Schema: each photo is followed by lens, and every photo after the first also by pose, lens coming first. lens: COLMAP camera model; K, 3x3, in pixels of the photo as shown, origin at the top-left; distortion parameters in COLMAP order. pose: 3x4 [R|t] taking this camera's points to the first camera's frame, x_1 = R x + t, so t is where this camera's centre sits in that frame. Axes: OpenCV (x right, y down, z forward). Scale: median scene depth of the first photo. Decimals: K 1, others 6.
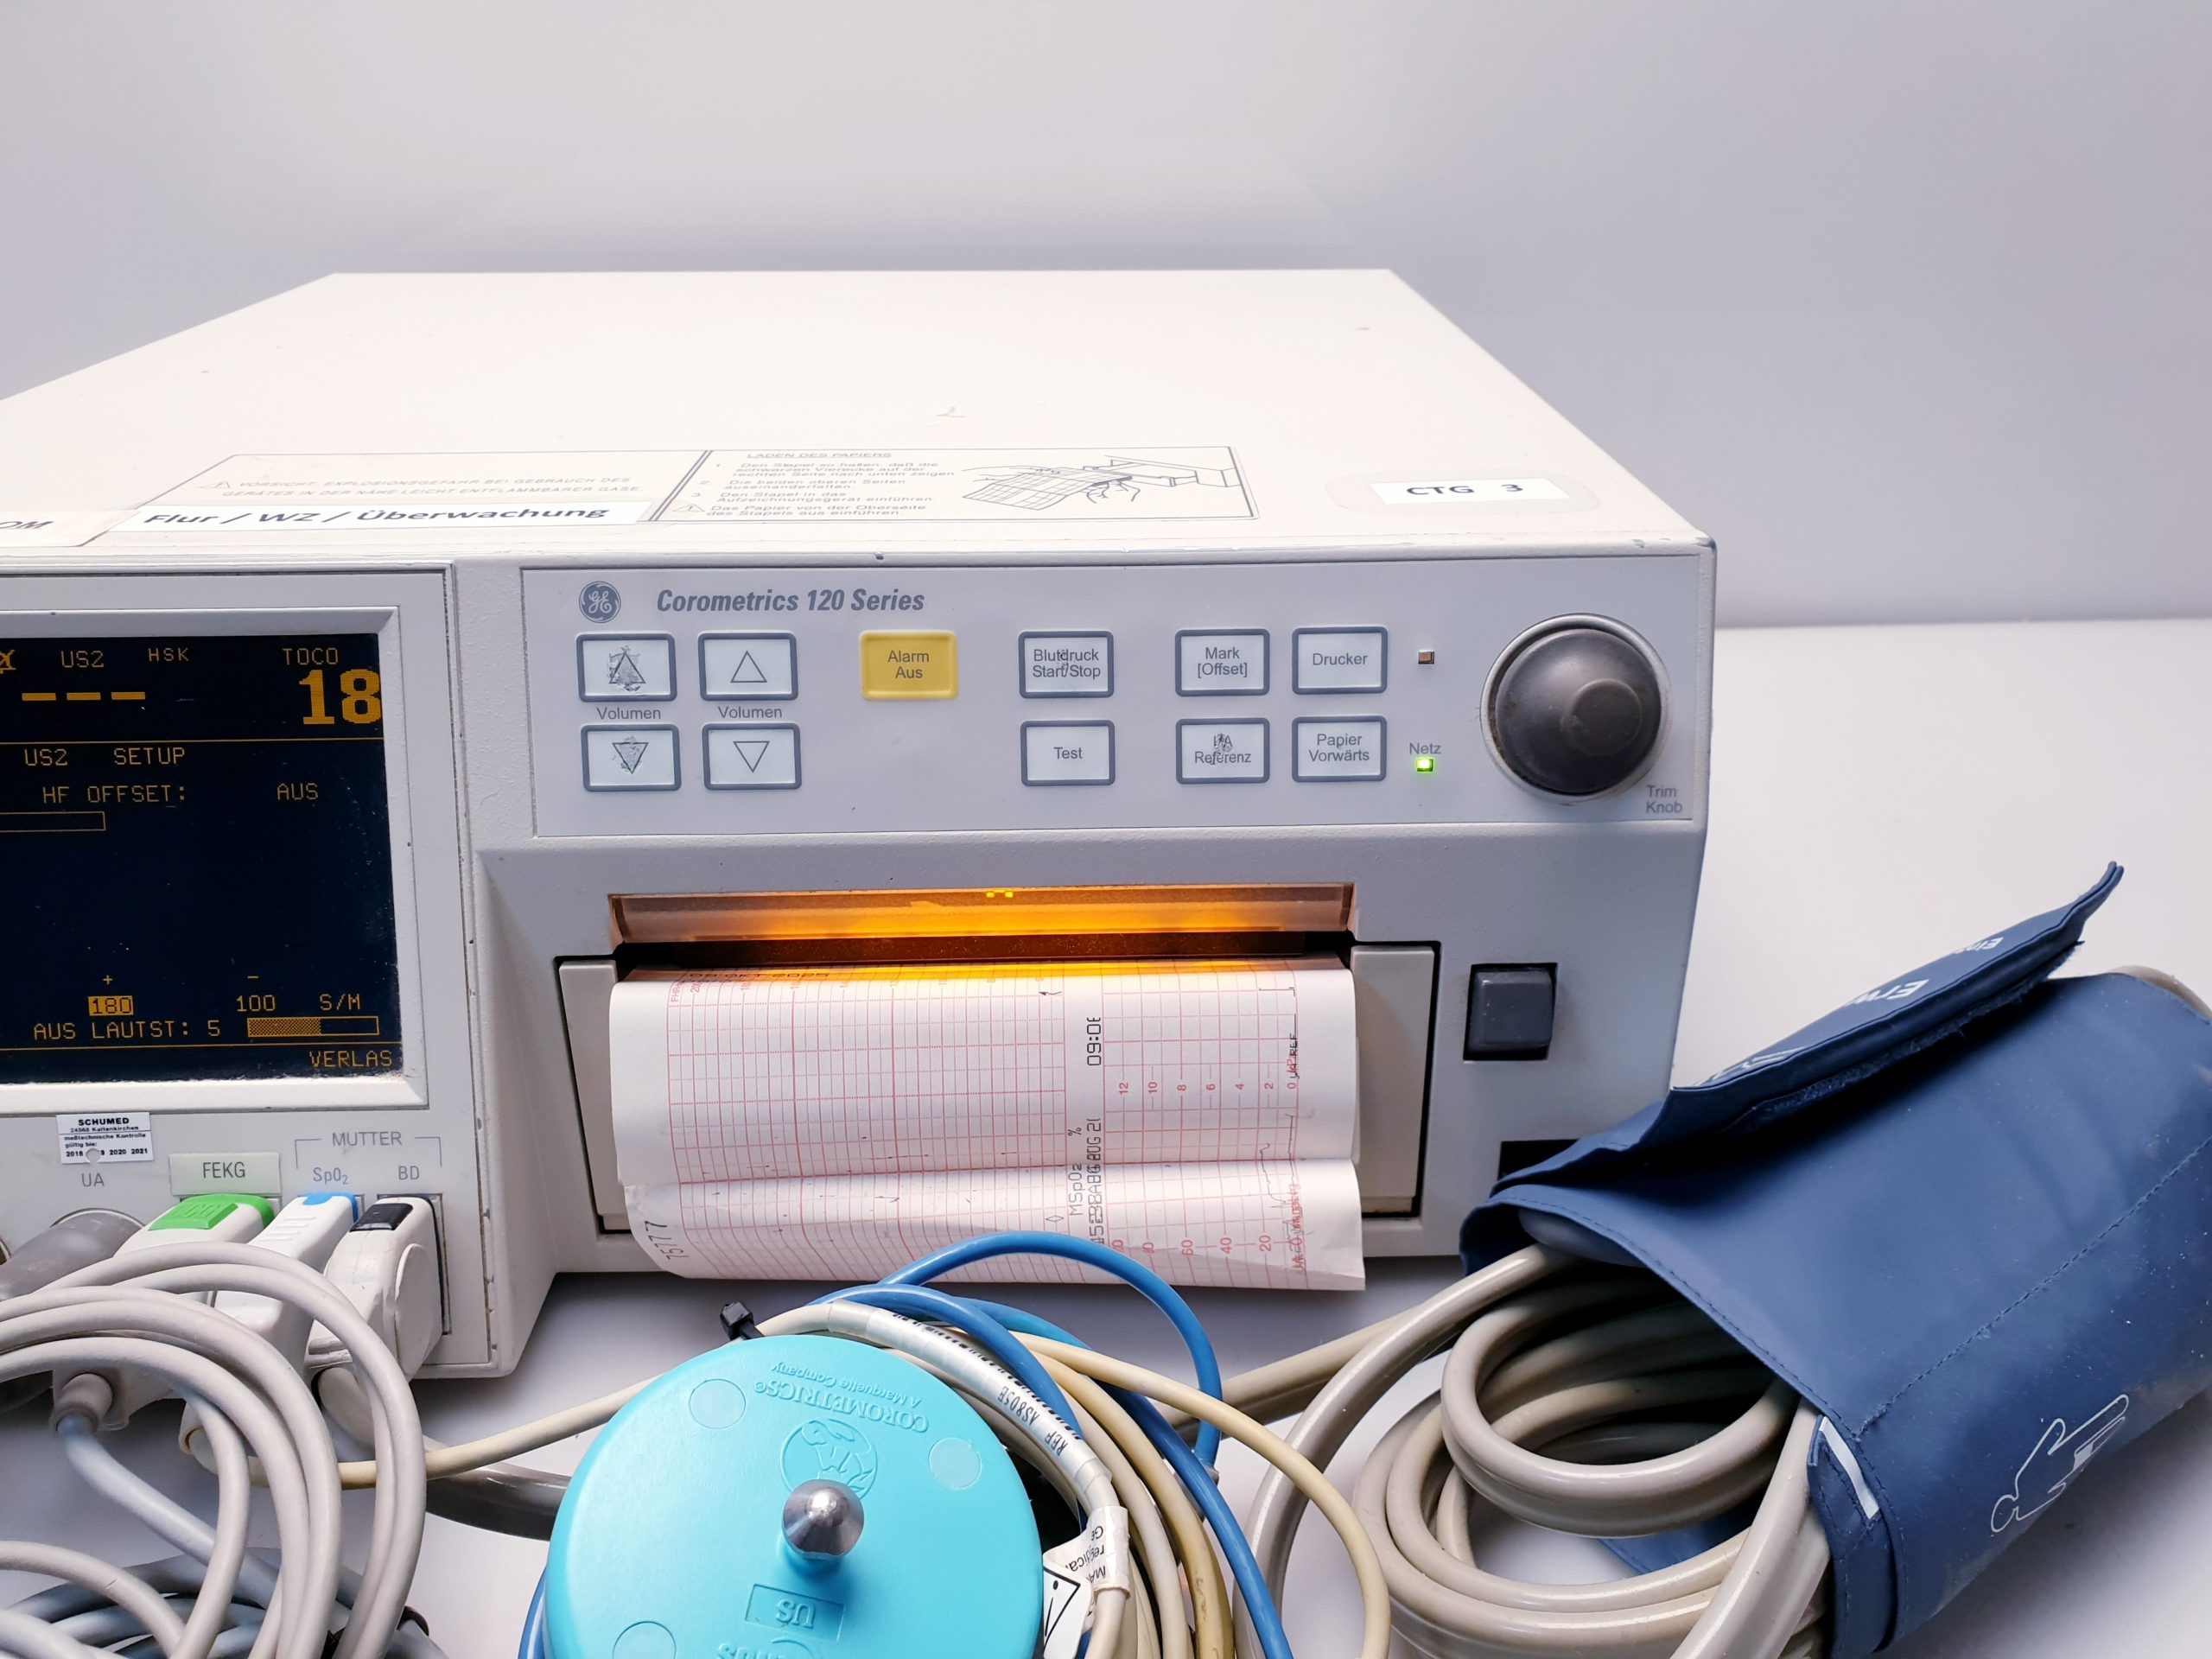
lens RADIAL K [[1716.9, 0, 1145.8], [0, 1716.9, 832.7], [0, 0, 1]] dist [0.003808, -0.017763]
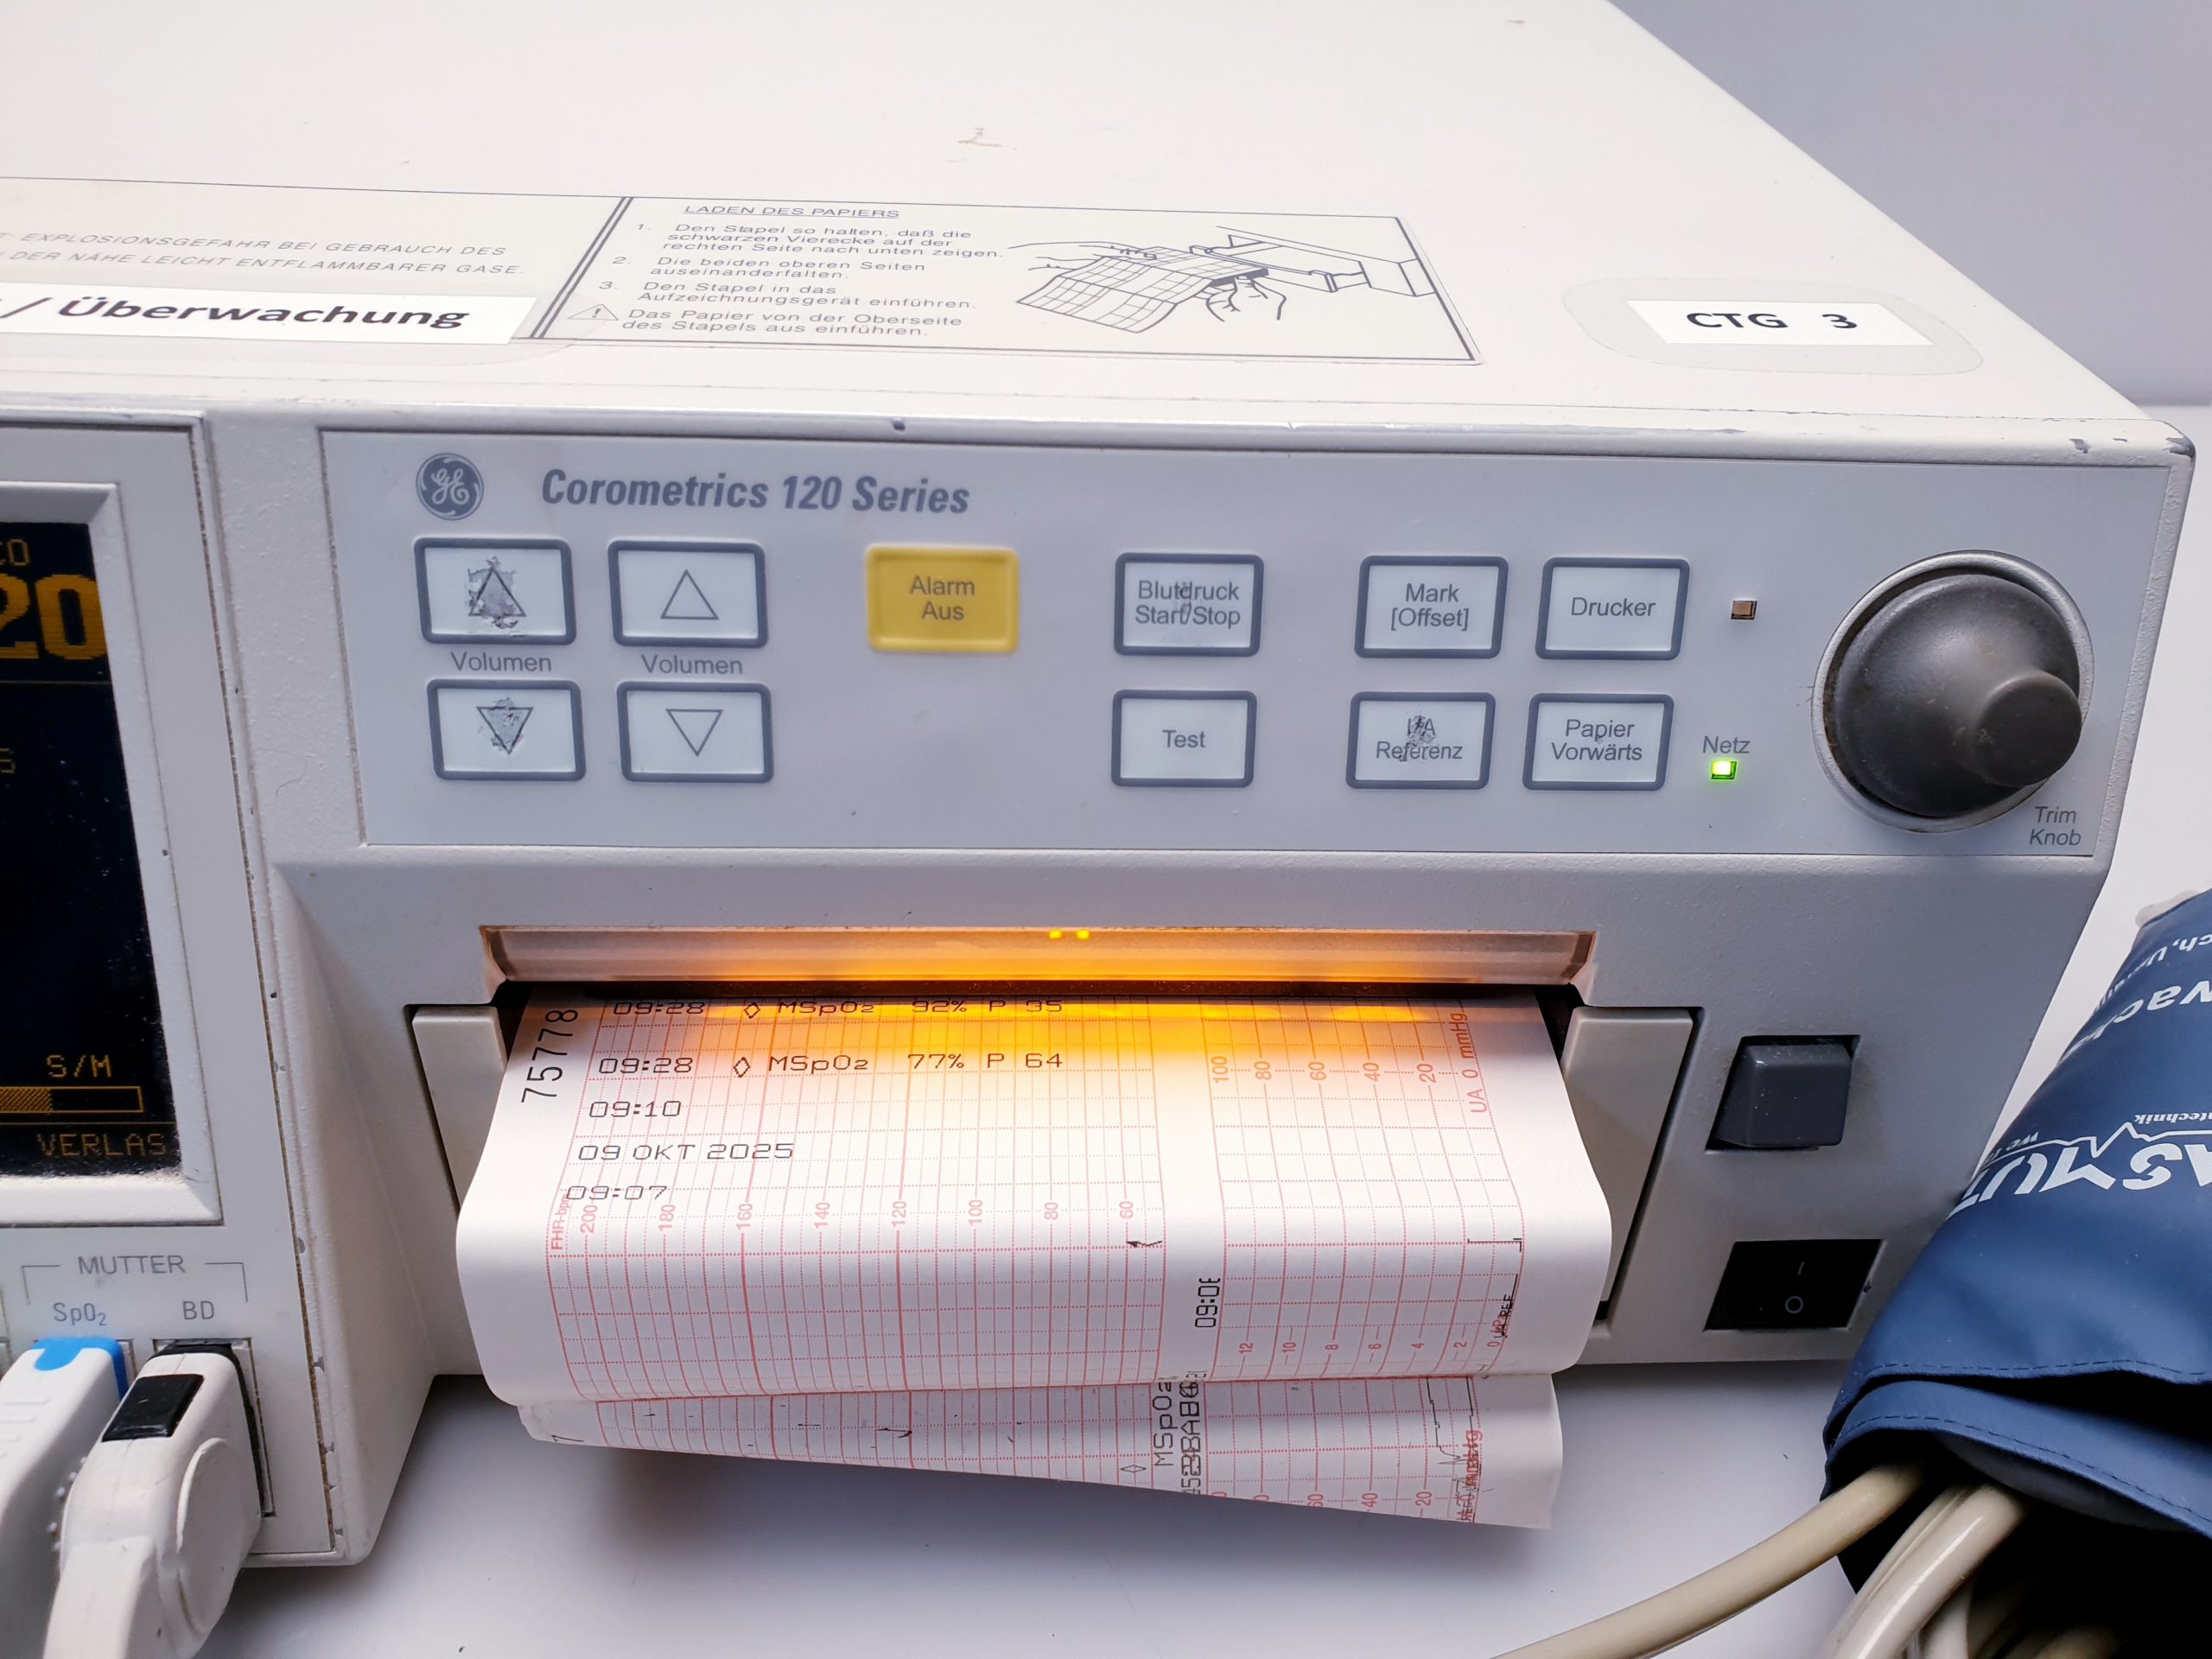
lens RADIAL K [[1716.9, 0, 1132.3], [0, 1716.9, 796.1], [0, 0, 1]] dist [0.003808, -0.017763]
pose [[0.999207, 0.029162, 0.027124, -0.081946], [-0.033274, 0.985537, 0.166162, -0.131864], [-0.021886, -0.166933, 0.985725, 0.355039]]
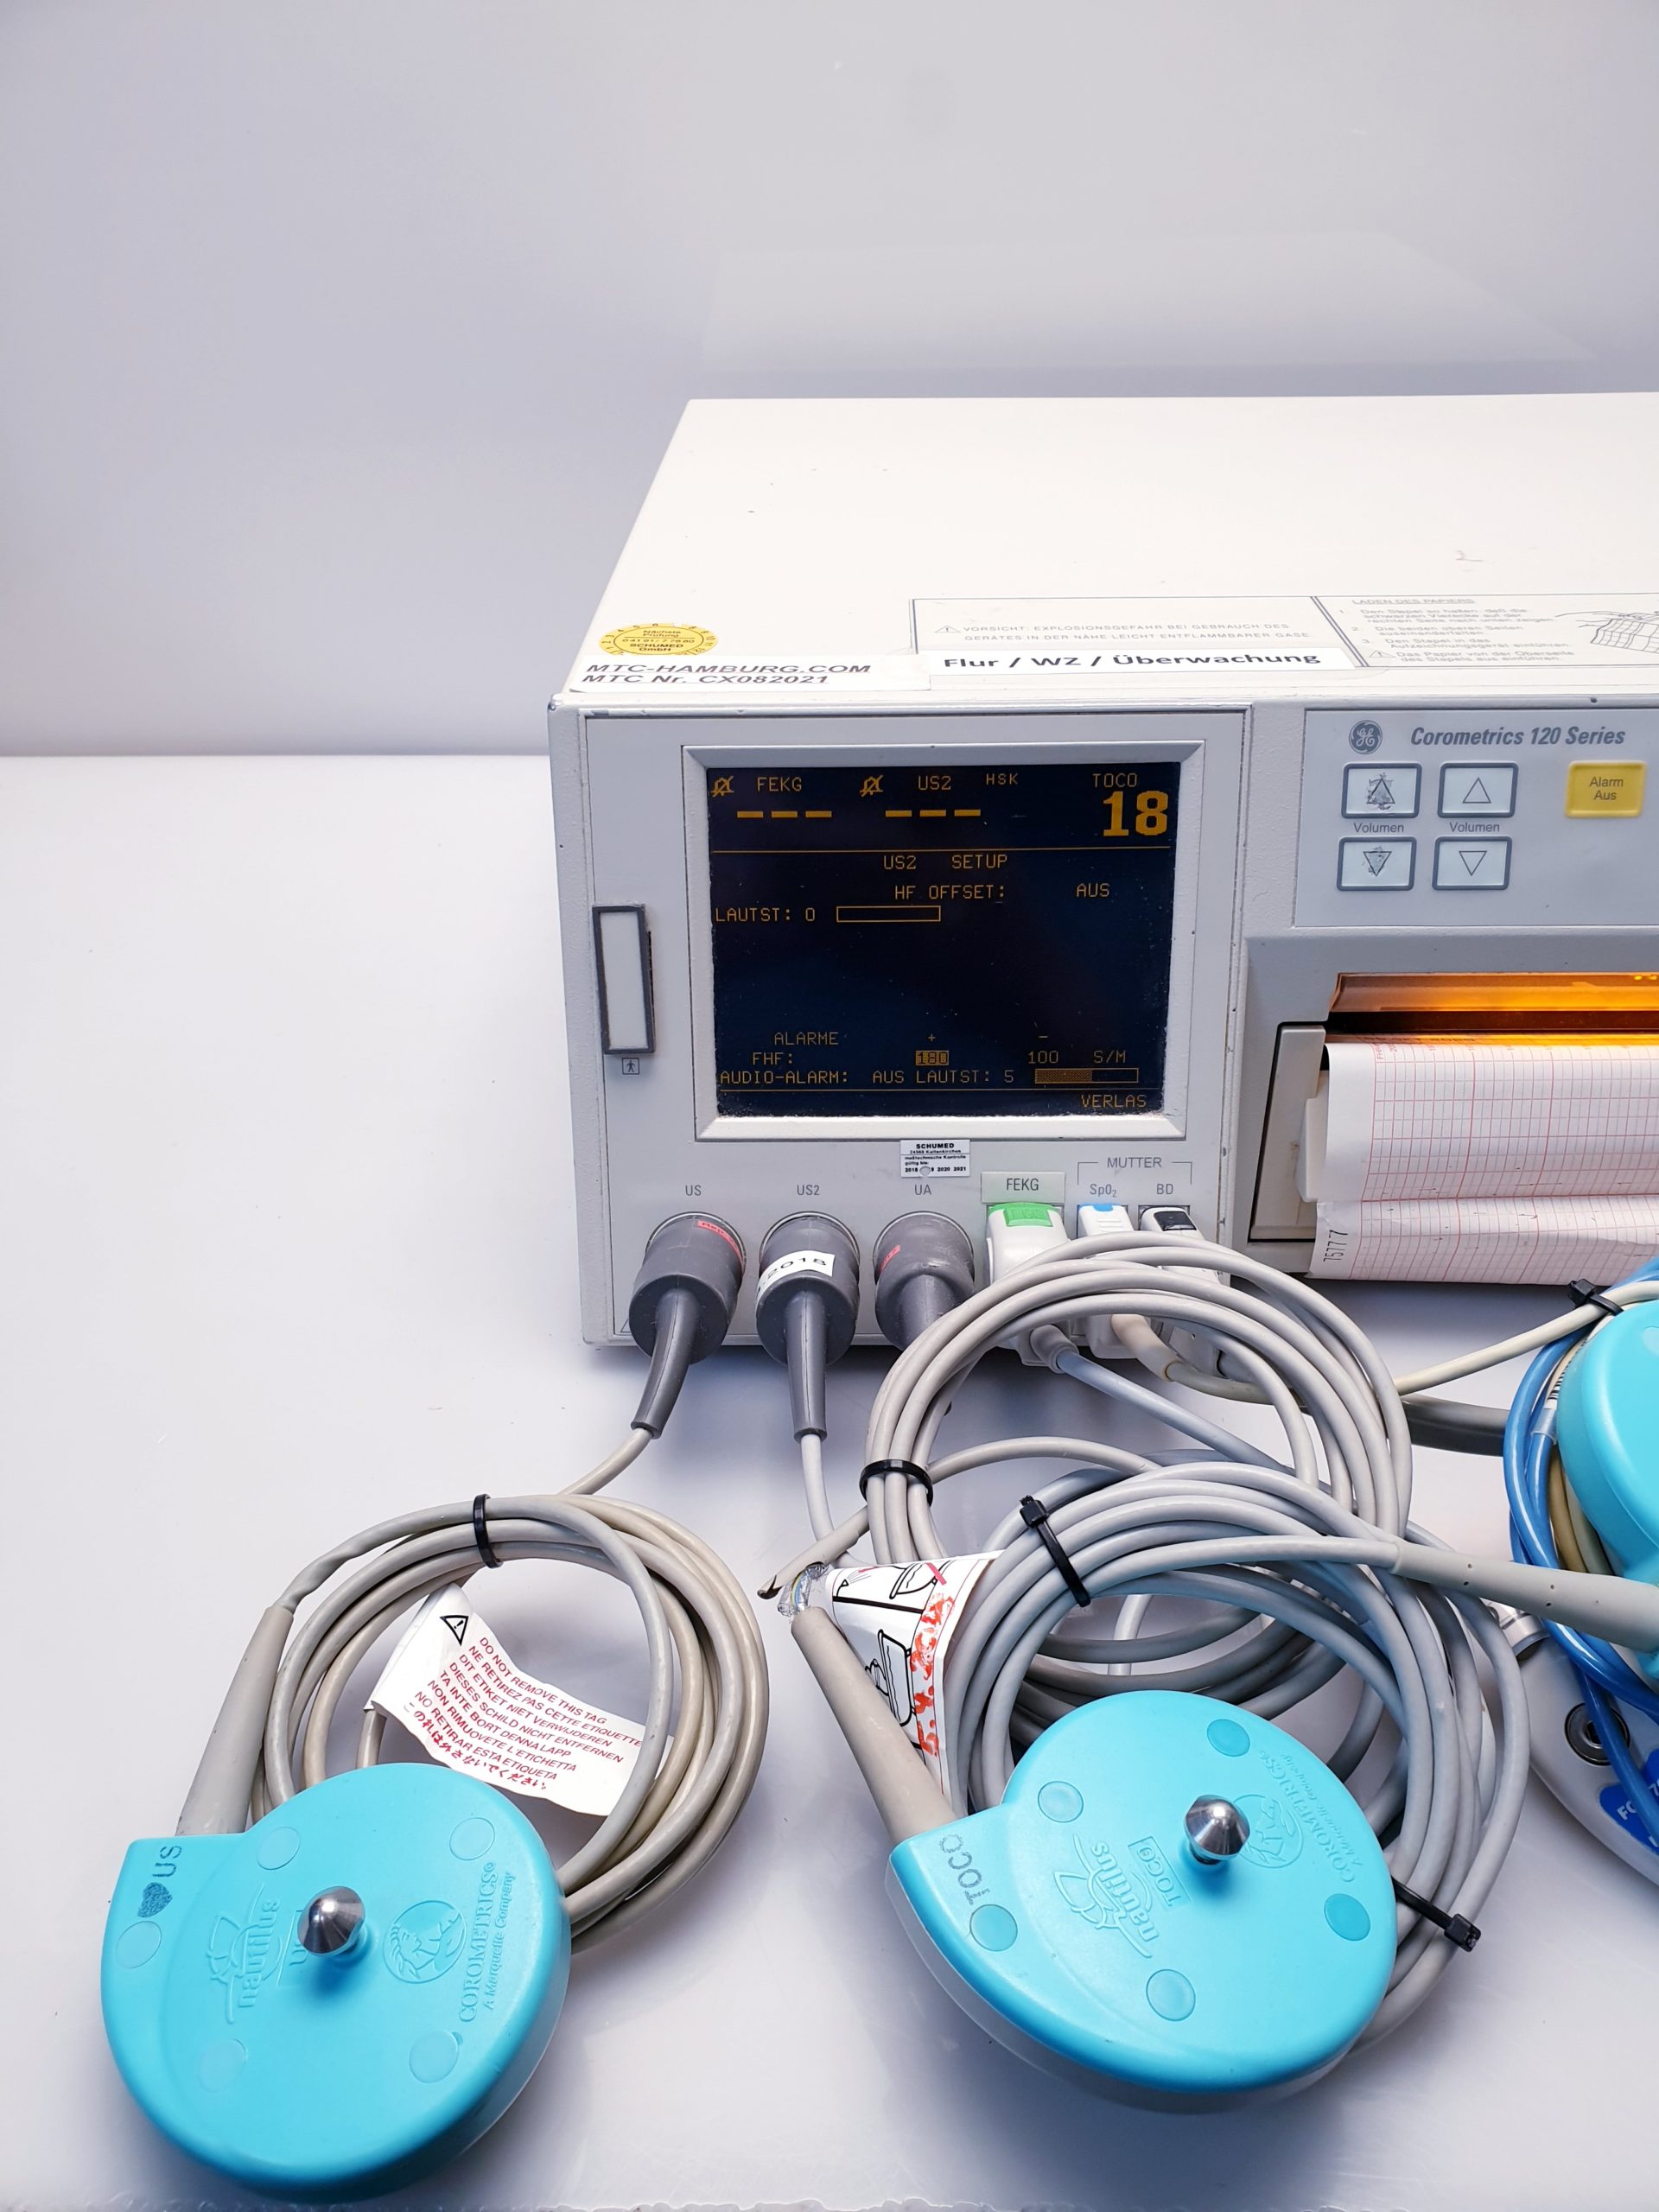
lens RADIAL K [[1651.9, 0, 822.6], [0, 1651.9, 1178.4], [0, 0, 1]] dist [0.040000, -0.091121]
pose [[0.997954, 0.017335, -0.061546, -0.615779], [-0.007558, 0.987780, 0.155668, -0.002616], [0.063493, -0.154885, 0.985890, -0.251021]]
